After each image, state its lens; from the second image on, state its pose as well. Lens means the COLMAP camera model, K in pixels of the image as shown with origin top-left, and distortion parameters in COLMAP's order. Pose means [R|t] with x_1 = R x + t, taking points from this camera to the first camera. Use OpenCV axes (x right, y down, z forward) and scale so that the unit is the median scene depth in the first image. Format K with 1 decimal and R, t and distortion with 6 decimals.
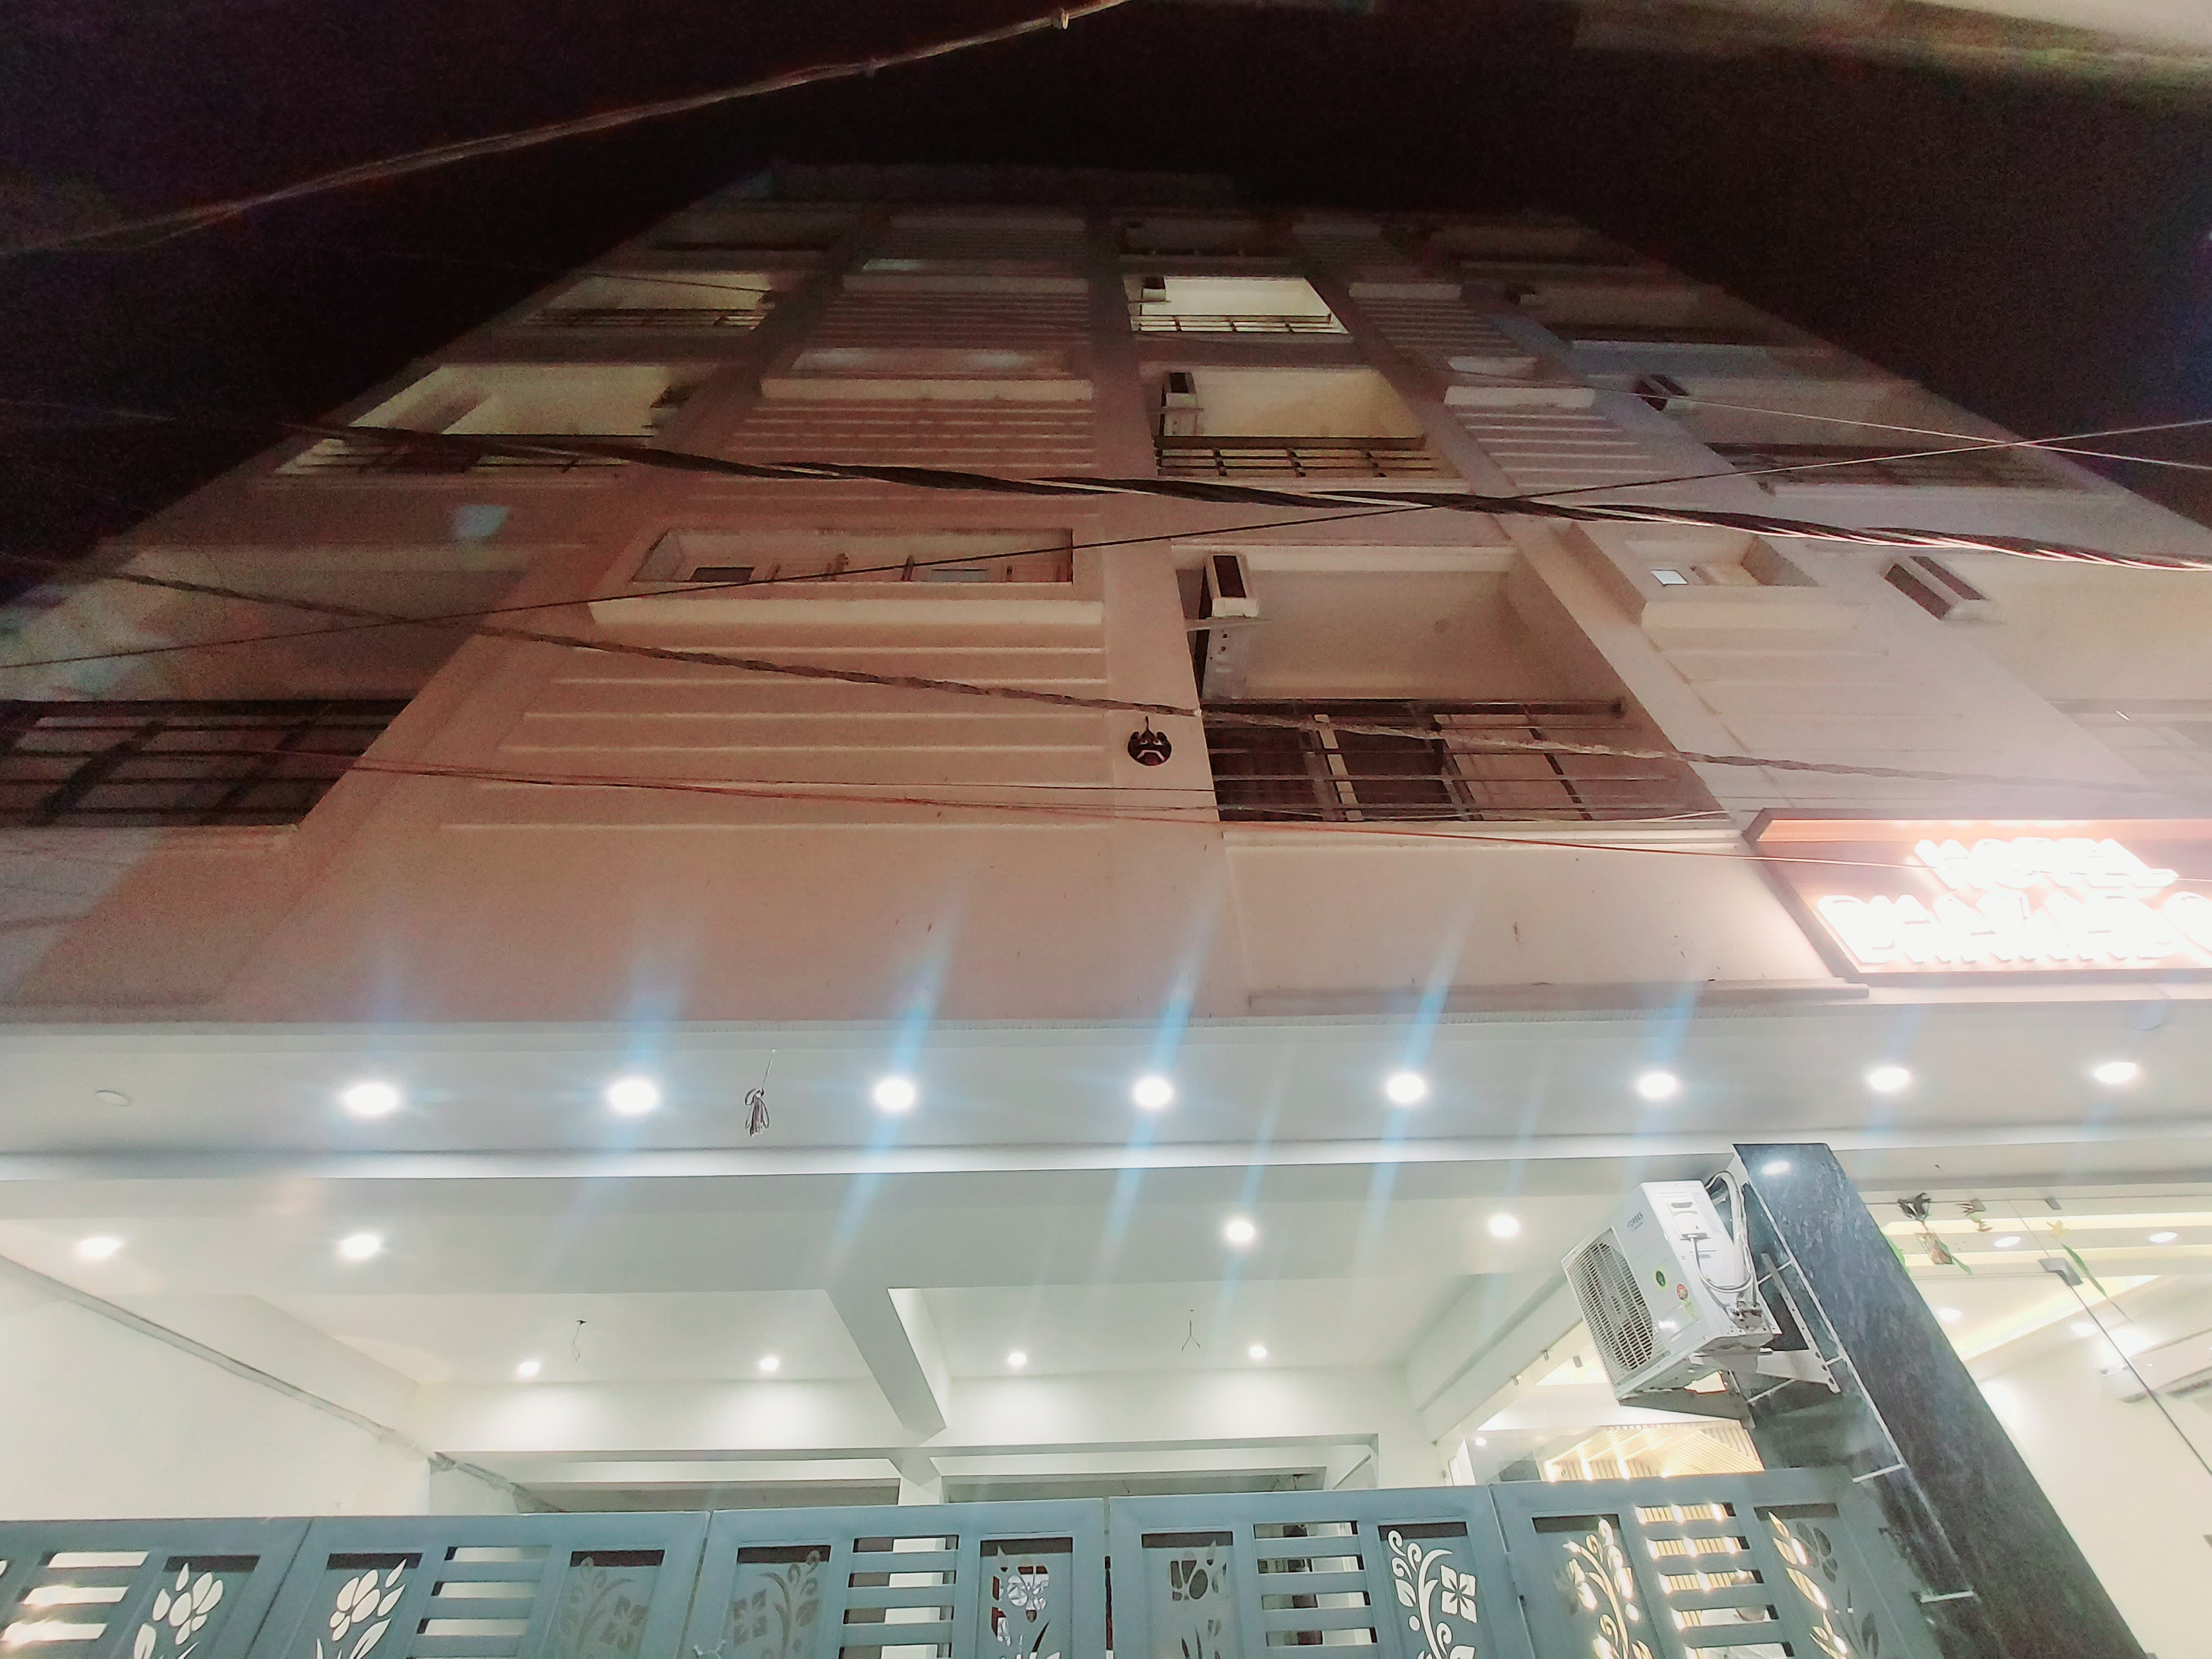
lens RADIAL K [[942.8, 0, 1106.0], [0, 942.8, 829.5], [0, 0, 1]] dist [-0.015760, 0.000572]
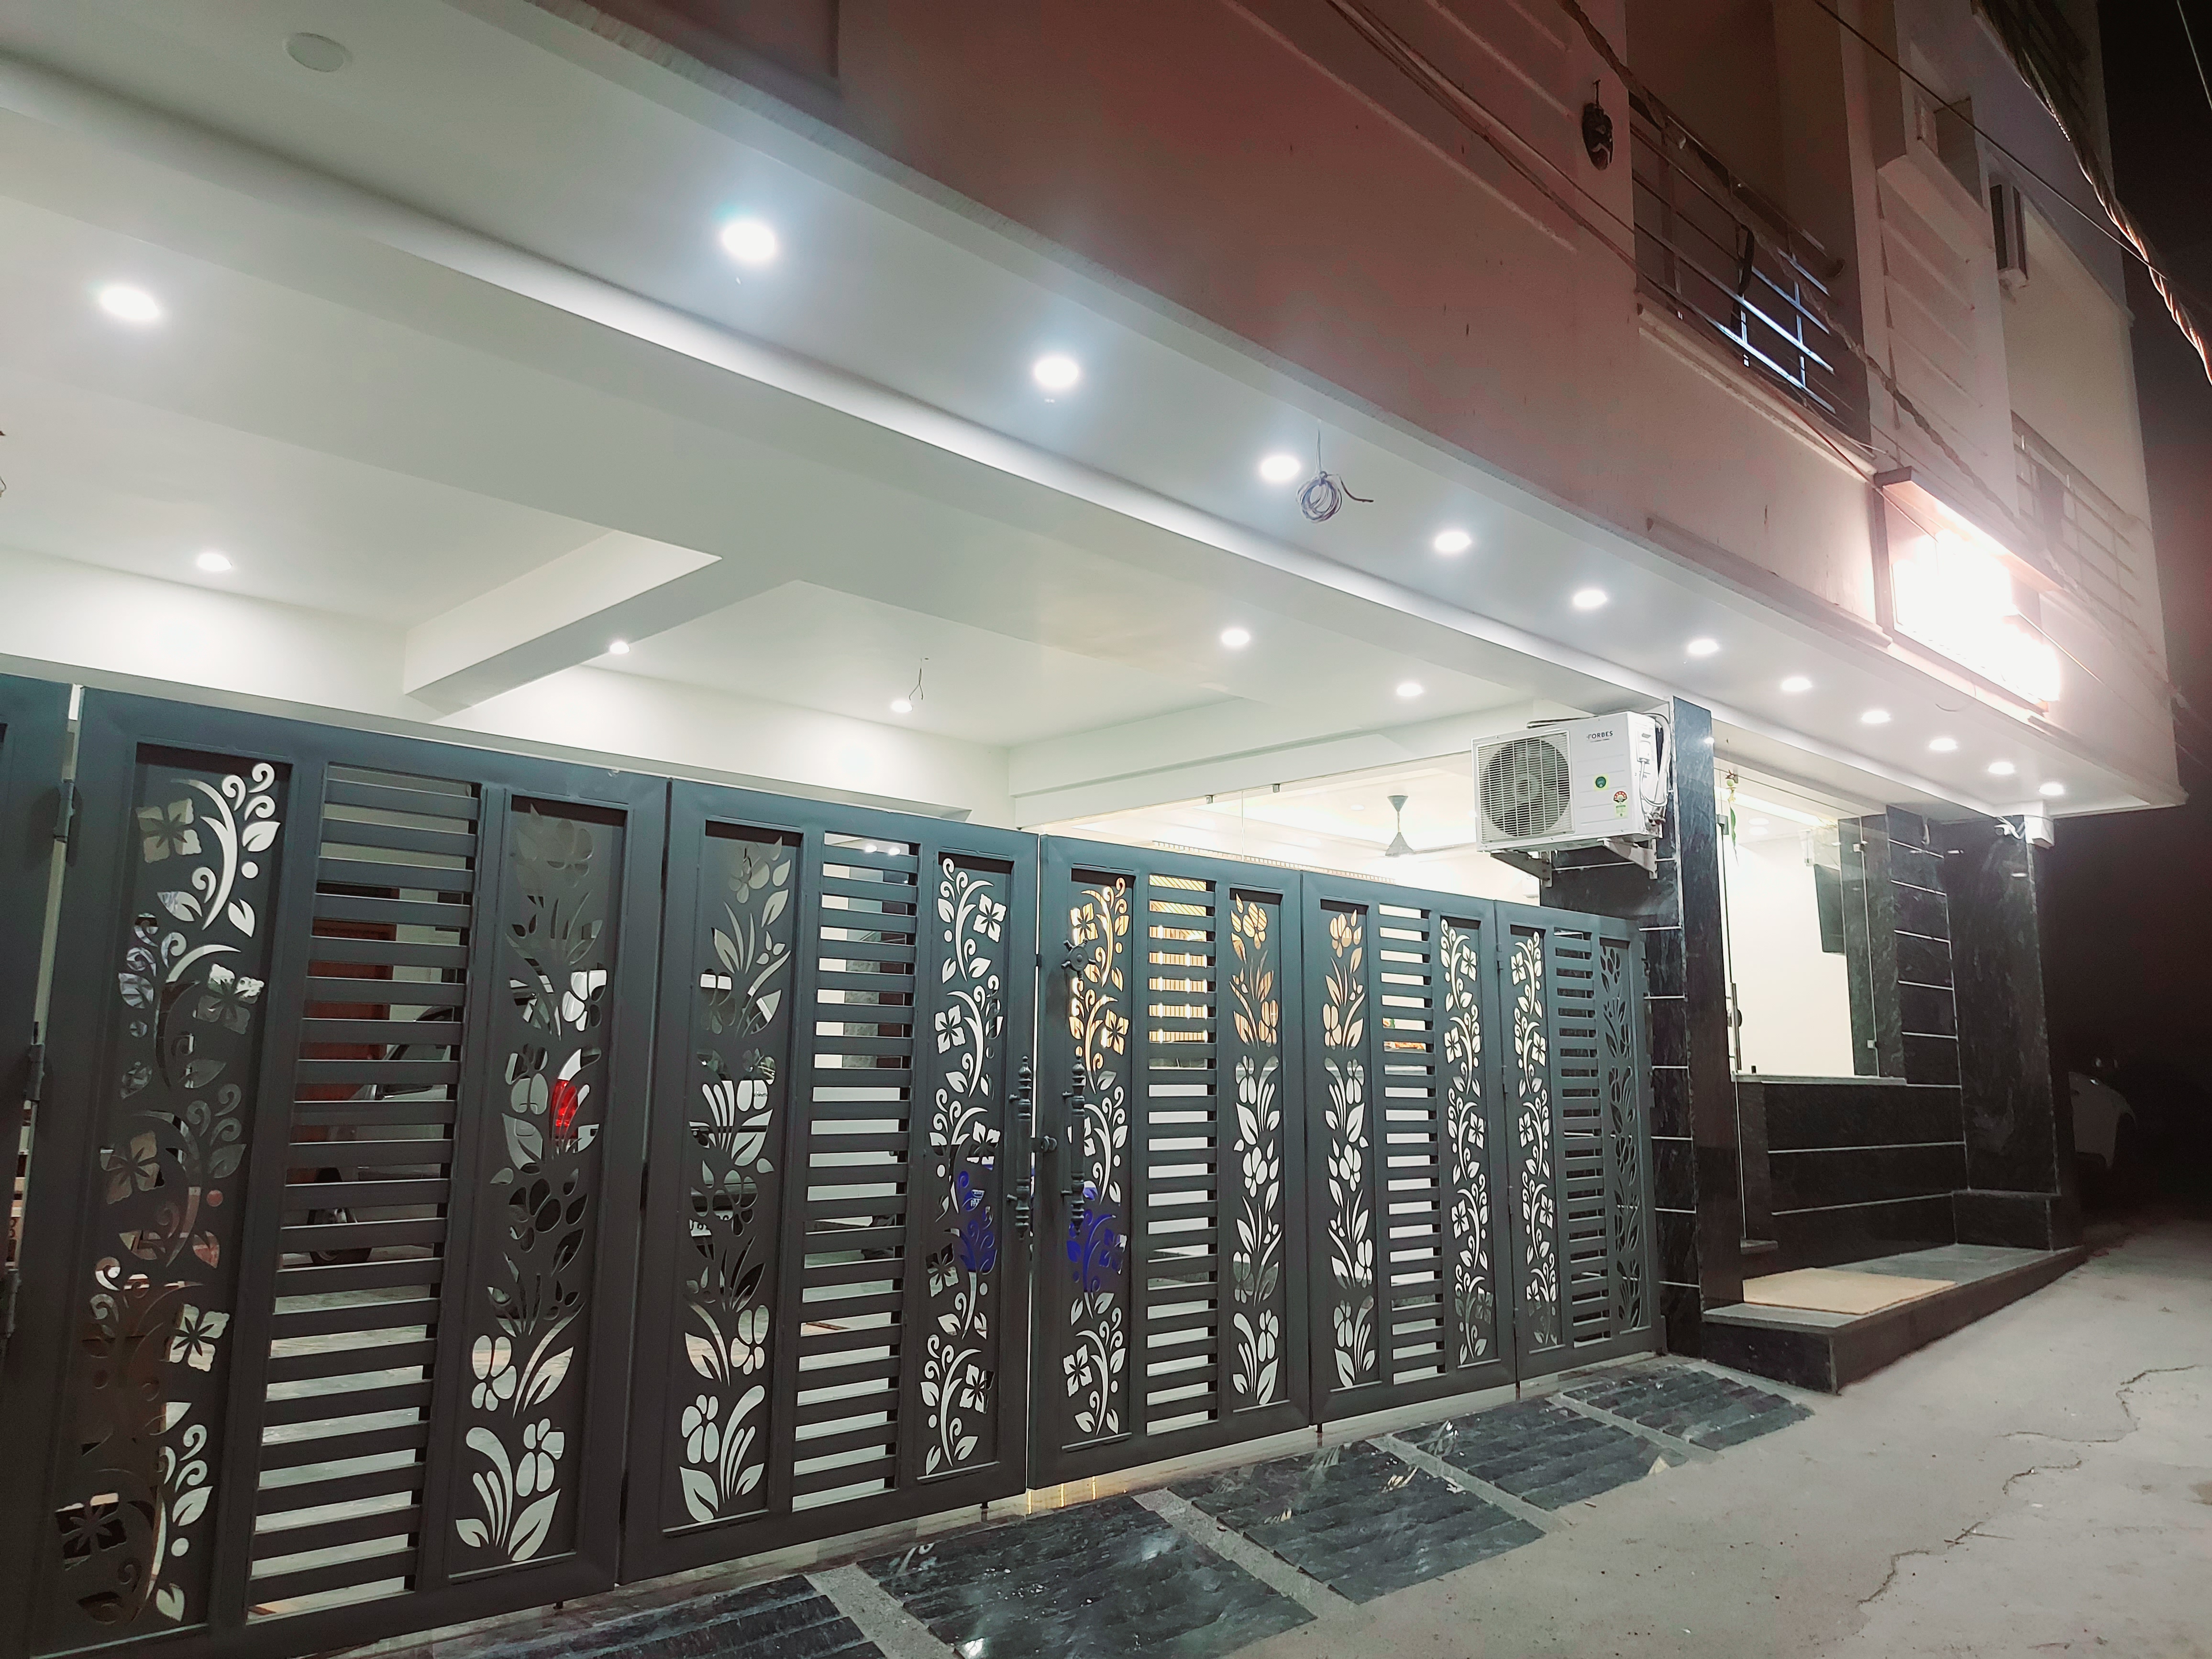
lens RADIAL K [[1520.4, 0, 1106.0], [0, 1520.4, 829.5], [0, 0, 1]] dist [0.062127, 0.000834]
pose [[0.742712, 0.143280, 0.654102, -1.145055], [-0.512263, 0.750673, 0.417224, 0.022235], [-0.431237, -0.644950, 0.630931, -0.026269]]
